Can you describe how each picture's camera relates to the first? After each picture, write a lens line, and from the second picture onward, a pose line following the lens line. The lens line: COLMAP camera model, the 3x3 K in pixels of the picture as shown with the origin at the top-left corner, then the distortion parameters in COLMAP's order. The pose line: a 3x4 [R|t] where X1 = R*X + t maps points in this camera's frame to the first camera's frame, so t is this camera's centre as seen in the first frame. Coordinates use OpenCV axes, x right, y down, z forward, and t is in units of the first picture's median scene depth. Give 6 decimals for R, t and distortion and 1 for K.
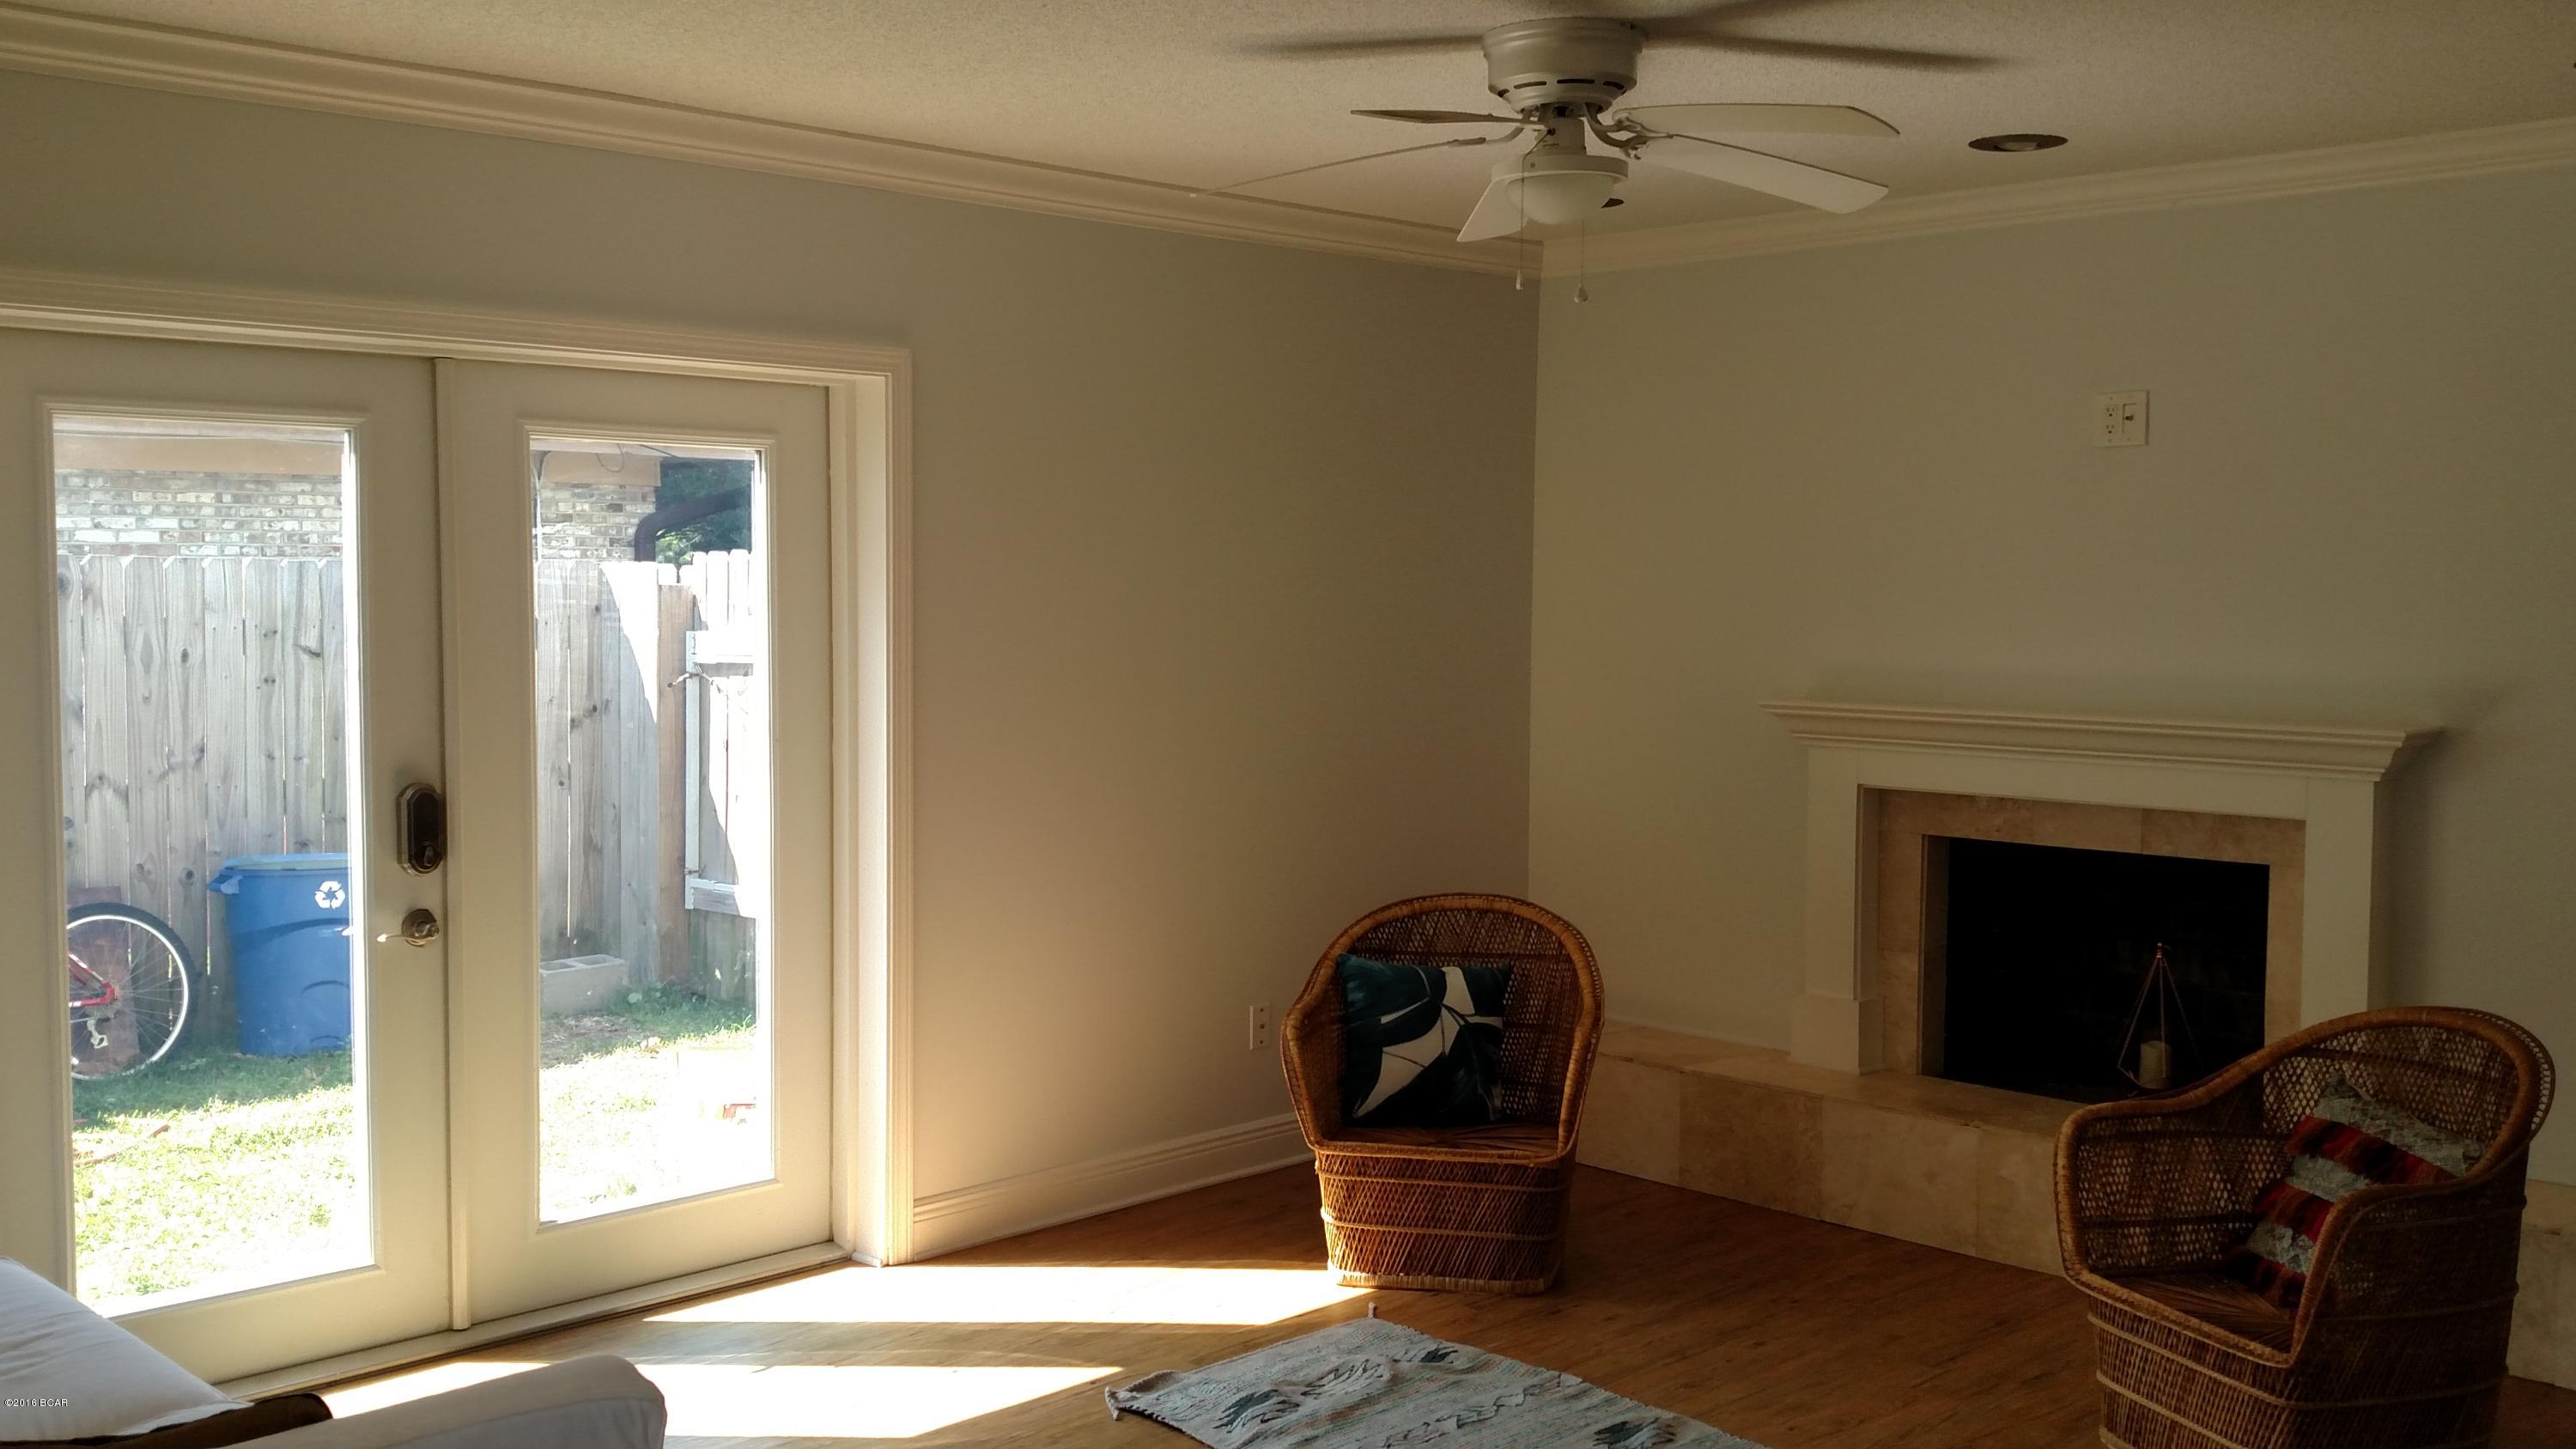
lens RADIAL K [[2394.8, 0, 1288.0], [0, 2394.8, 724.5], [0, 0, 1]] dist [0.133697, -0.002129]
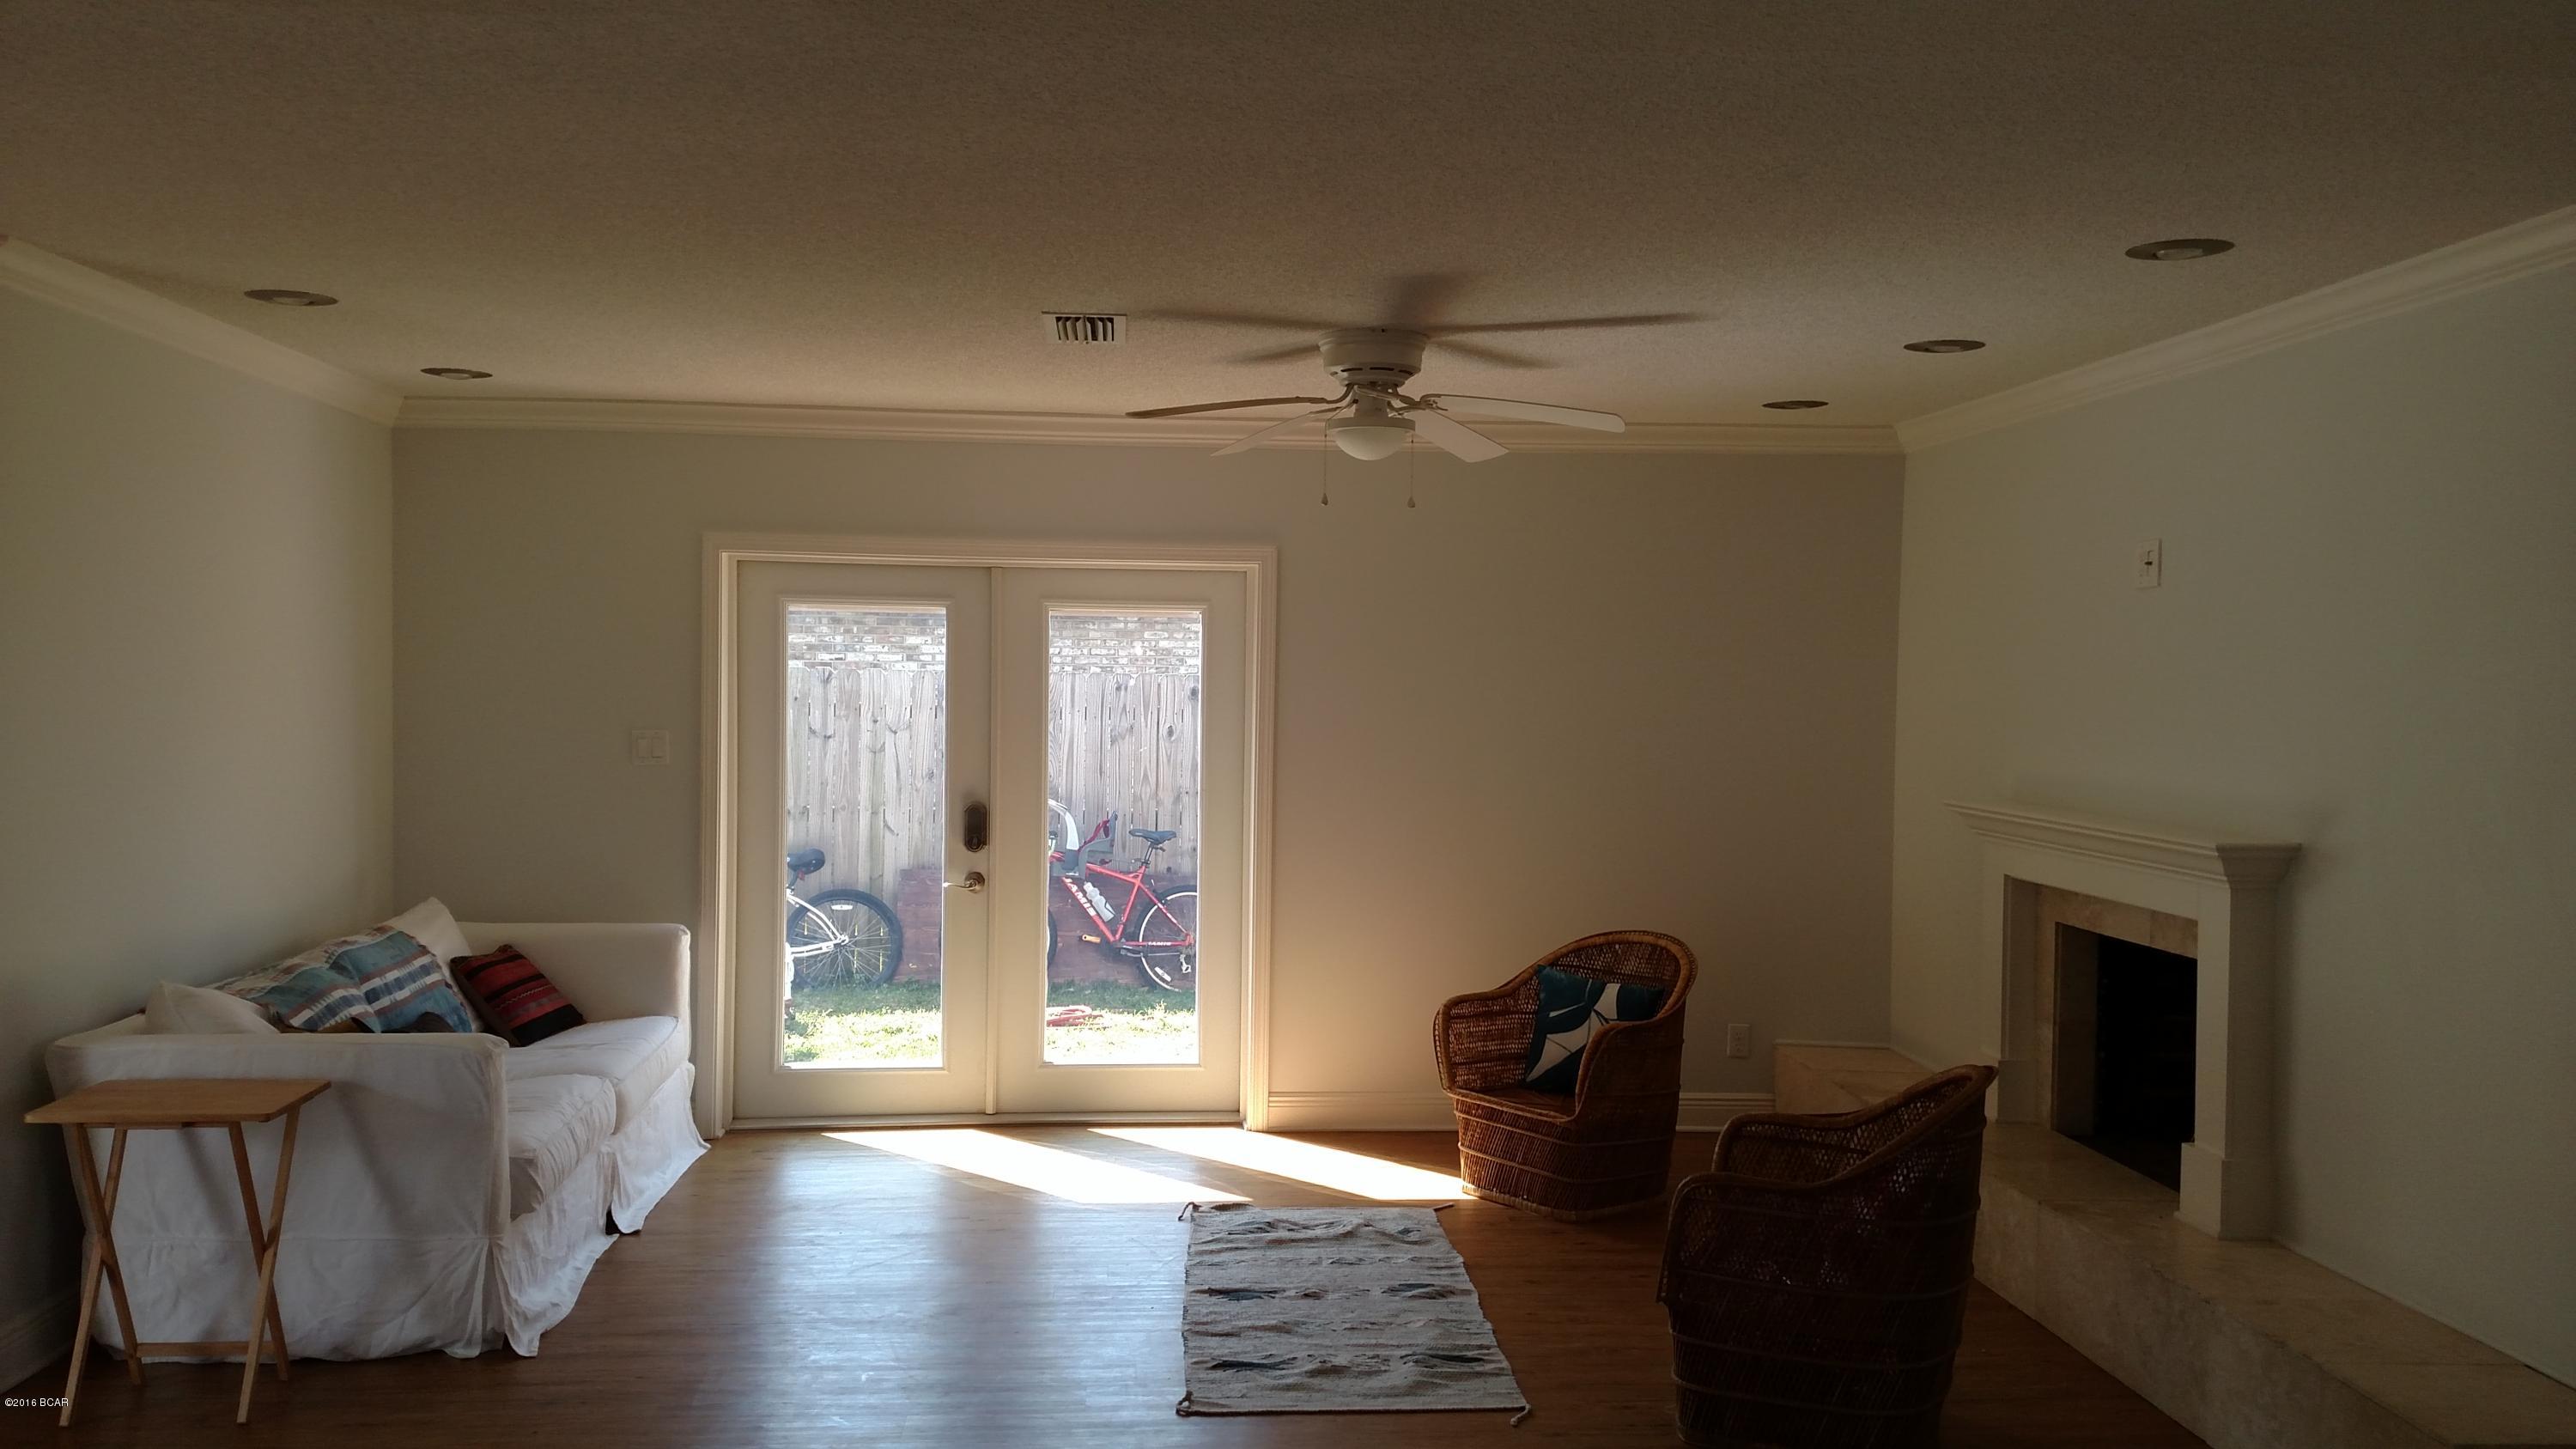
lens RADIAL K [[2078.8, 0, 1295.5], [0, 2078.8, 734.6], [0, 0, 1]] dist [0.233288, -0.365563]
pose [[0.754517, 0.026479, -0.655746, 0.786017], [-0.047961, 0.998739, -0.014856, -0.013620], [0.654526, 0.042659, 0.754835, -0.009797]]
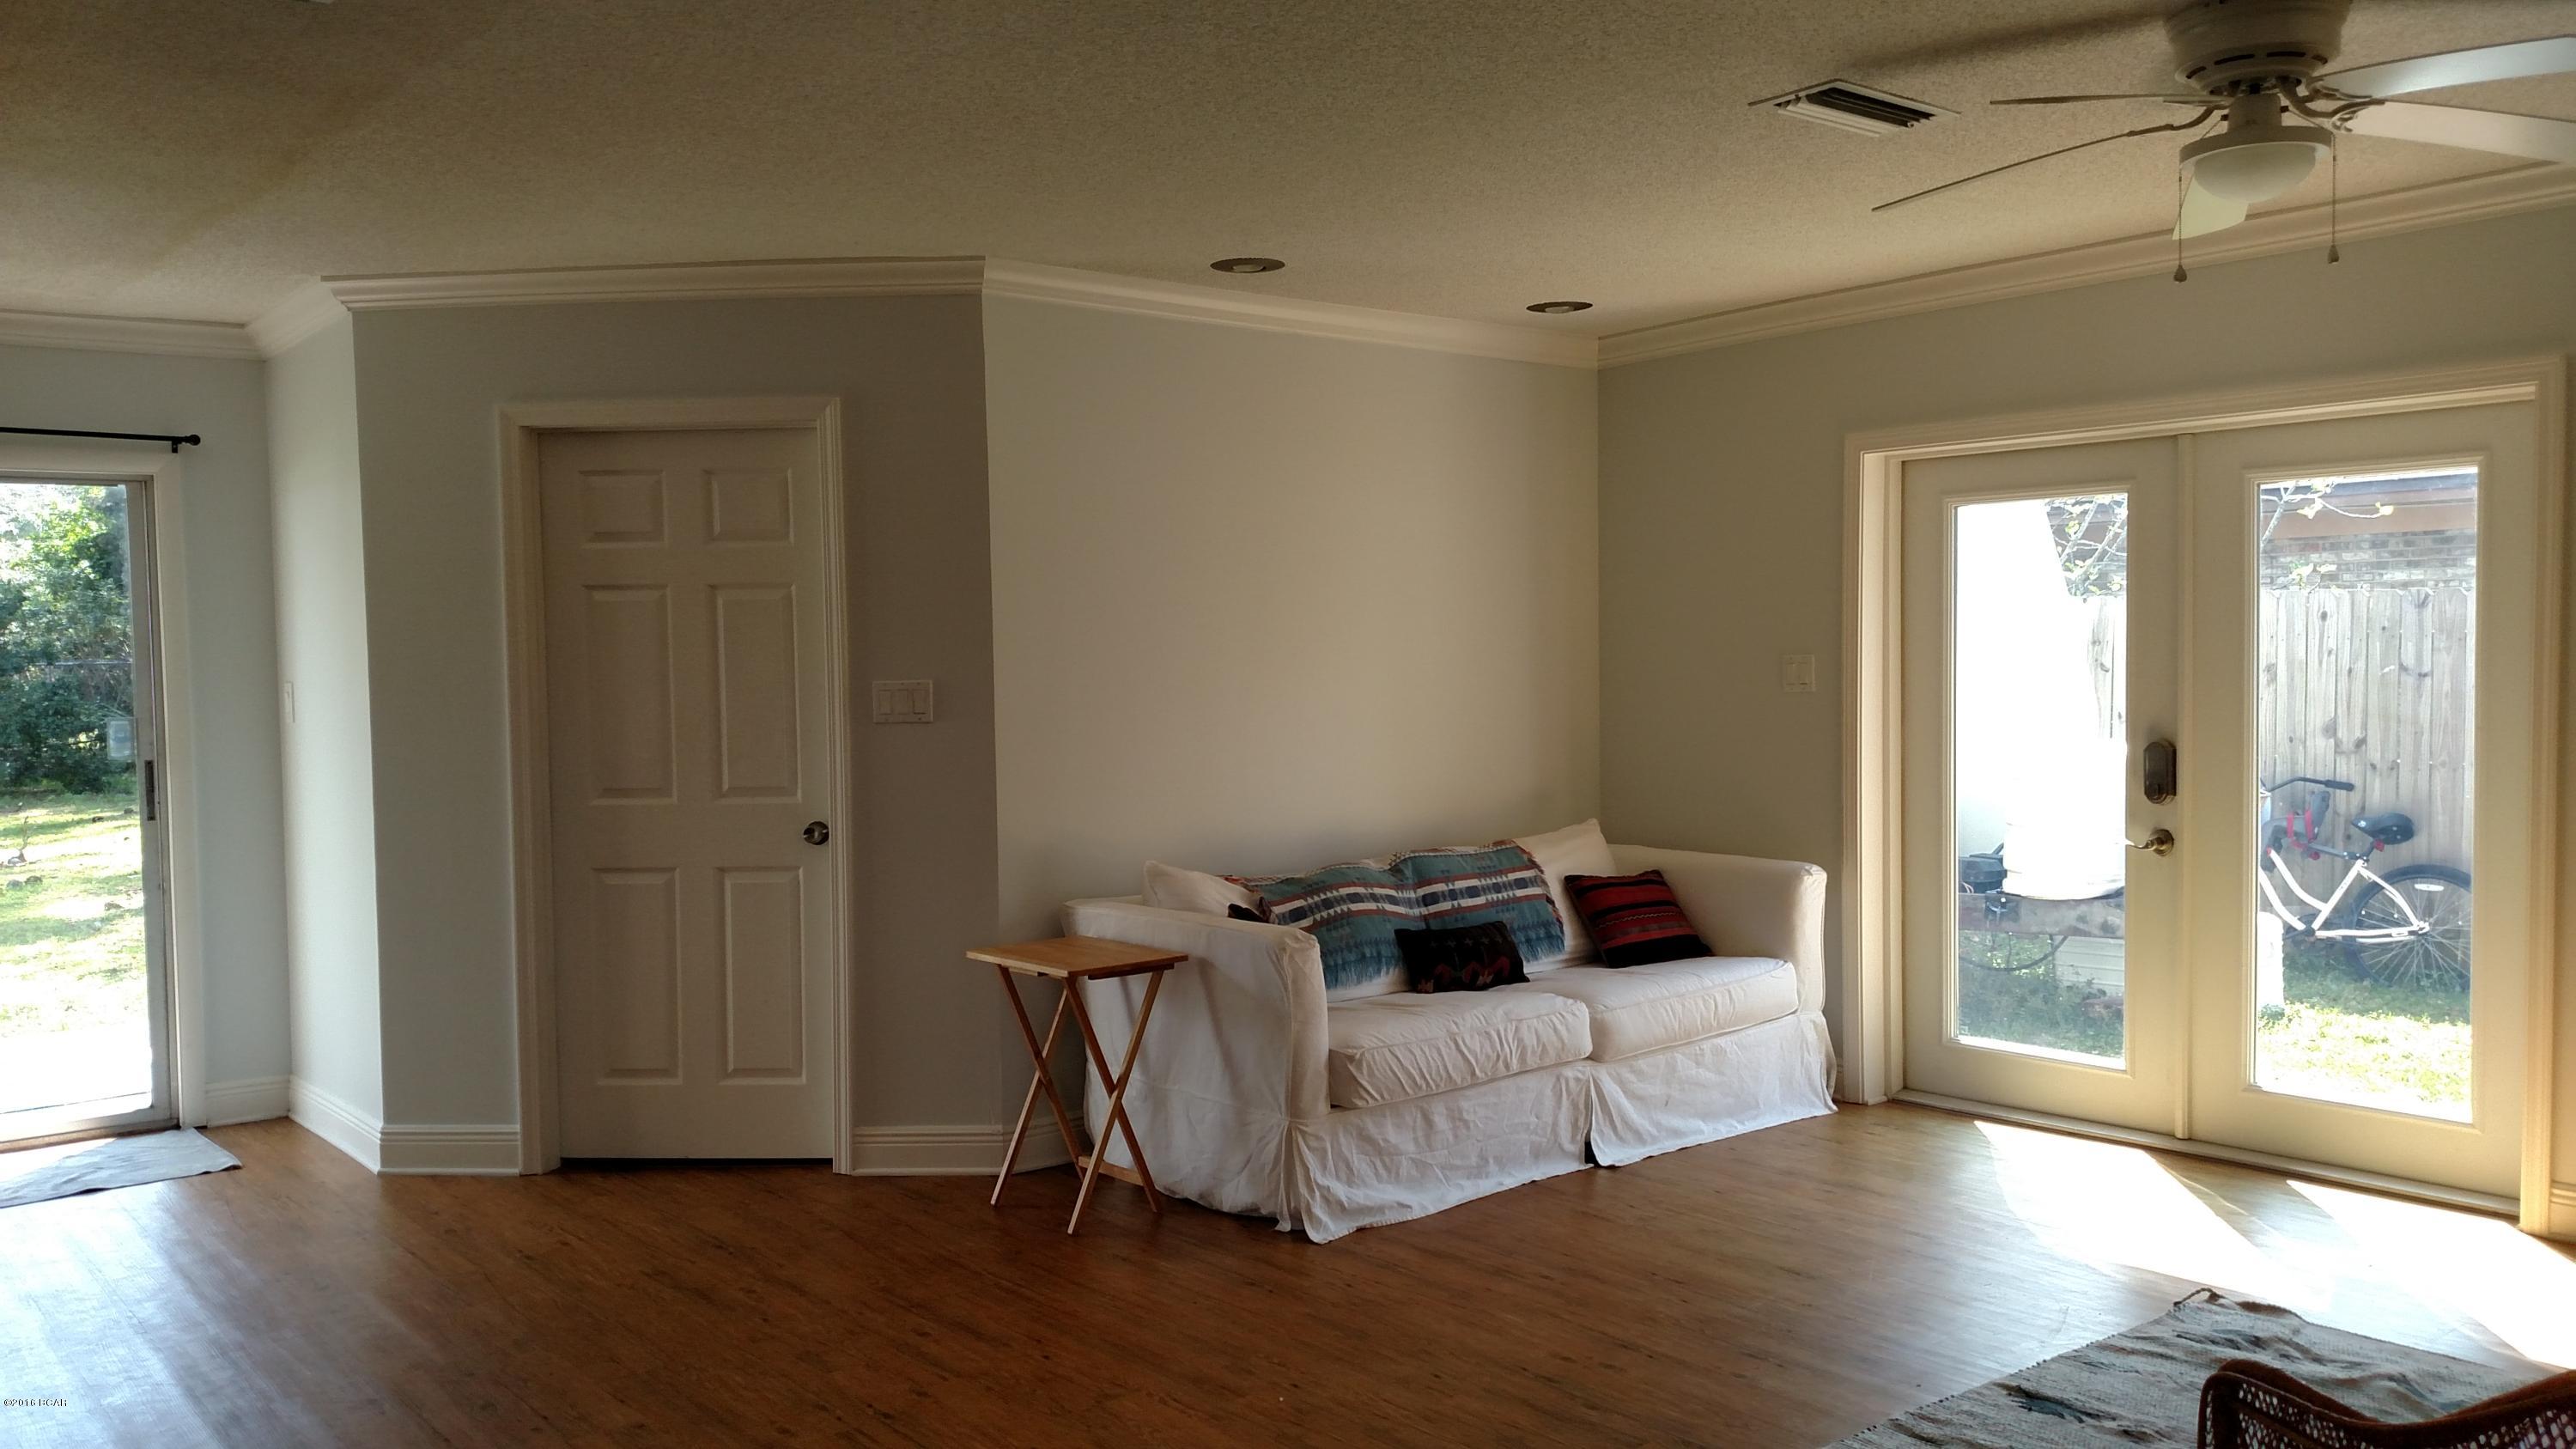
lens RADIAL K [[2078.8, 0, 1295.5], [0, 2078.8, 734.6], [0, 0, 1]] dist [0.233288, -0.365563]
pose [[-0.099242, 0.042636, -0.994149, 0.873238], [-0.041517, 0.998034, 0.046947, -0.015921], [0.994197, 0.045933, -0.097277, 0.590063]]
